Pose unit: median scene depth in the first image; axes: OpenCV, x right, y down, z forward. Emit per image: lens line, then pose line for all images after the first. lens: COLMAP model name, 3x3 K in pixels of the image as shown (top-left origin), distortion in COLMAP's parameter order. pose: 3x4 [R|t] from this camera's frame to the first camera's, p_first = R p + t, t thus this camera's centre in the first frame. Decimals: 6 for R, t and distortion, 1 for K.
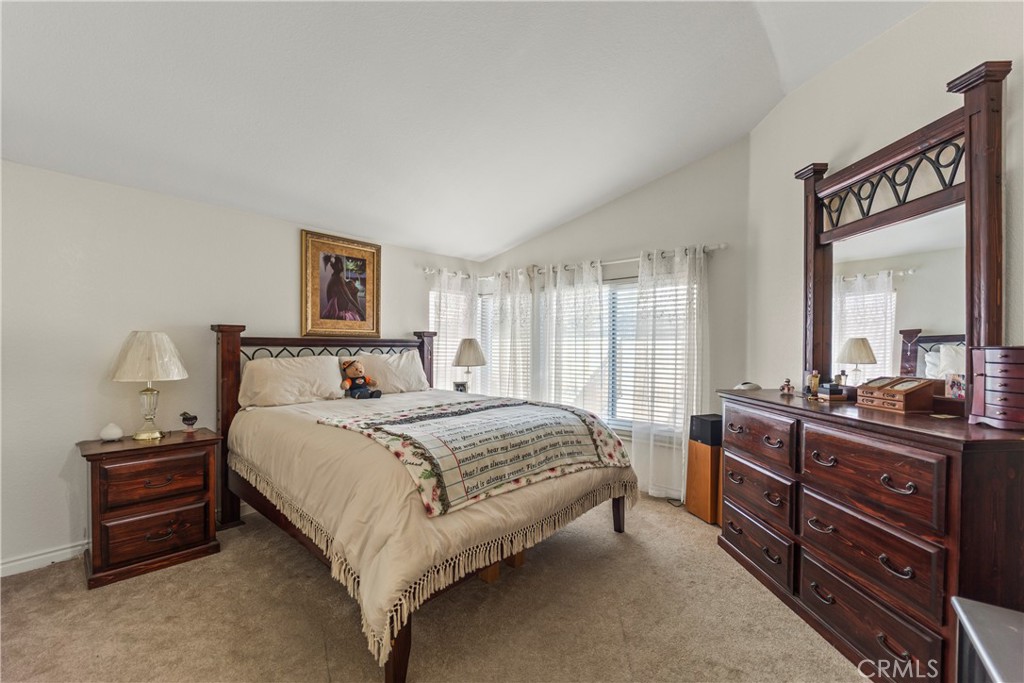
lens RADIAL K [[424.3, 0, 502.4], [0, 424.3, 344.8], [0, 0, 1]] dist [-0.000021, 0.000004]
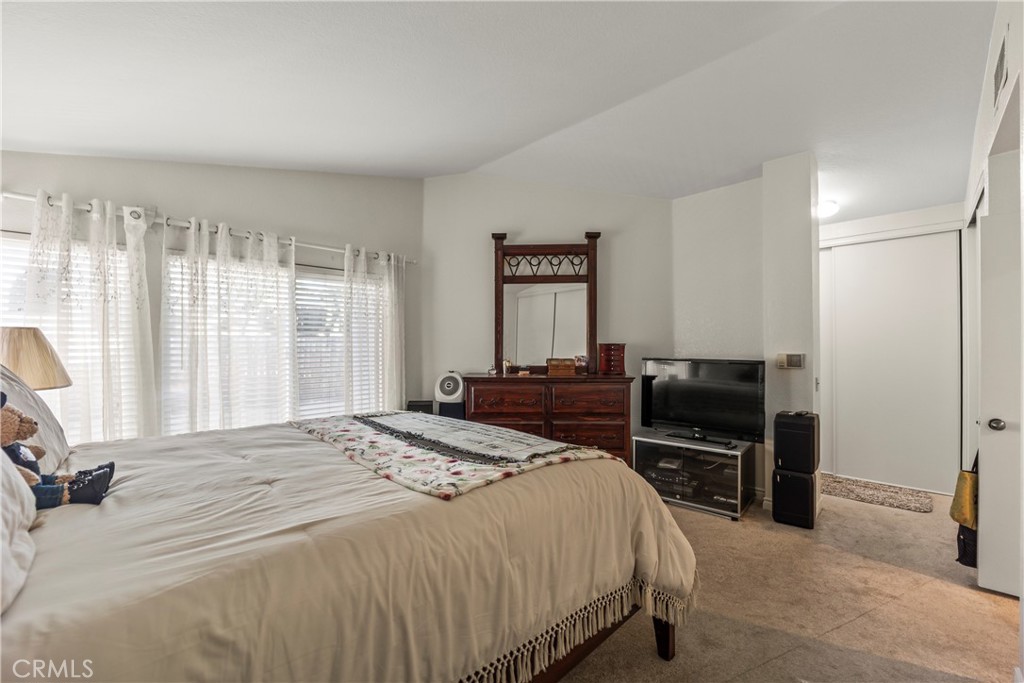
lens RADIAL K [[424.3, 0, 502.4], [0, 424.3, 344.8], [0, 0, 1]] dist [-0.000021, 0.000004]
pose [[0.062845, -0.006818, 0.998000, -0.994107], [-0.000447, 0.999976, 0.006860, -0.004206], [-0.998023, -0.000877, 0.062840, 0.991764]]
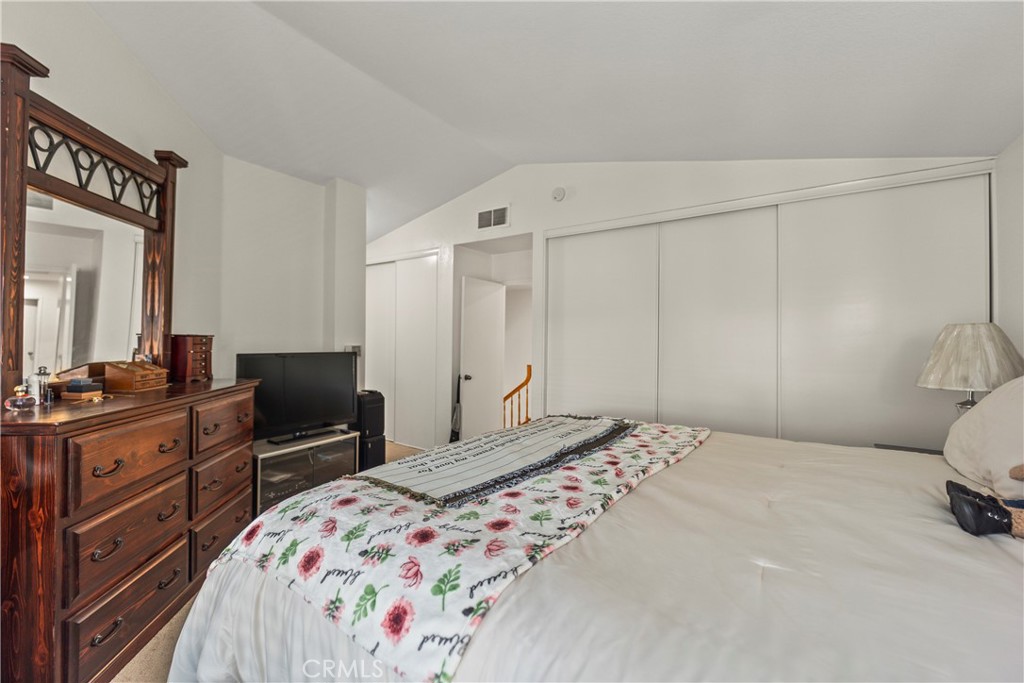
lens RADIAL K [[411.0, 0, 513.8], [0, 411.0, 337.1], [0, 0, 1]] dist [-0.000212, -0.000044]
pose [[-0.991132, -0.017060, -0.131783, 0.061437], [-0.016657, 0.999853, -0.004159, -0.000705], [0.131834, -0.001927, -0.991270, 1.908343]]
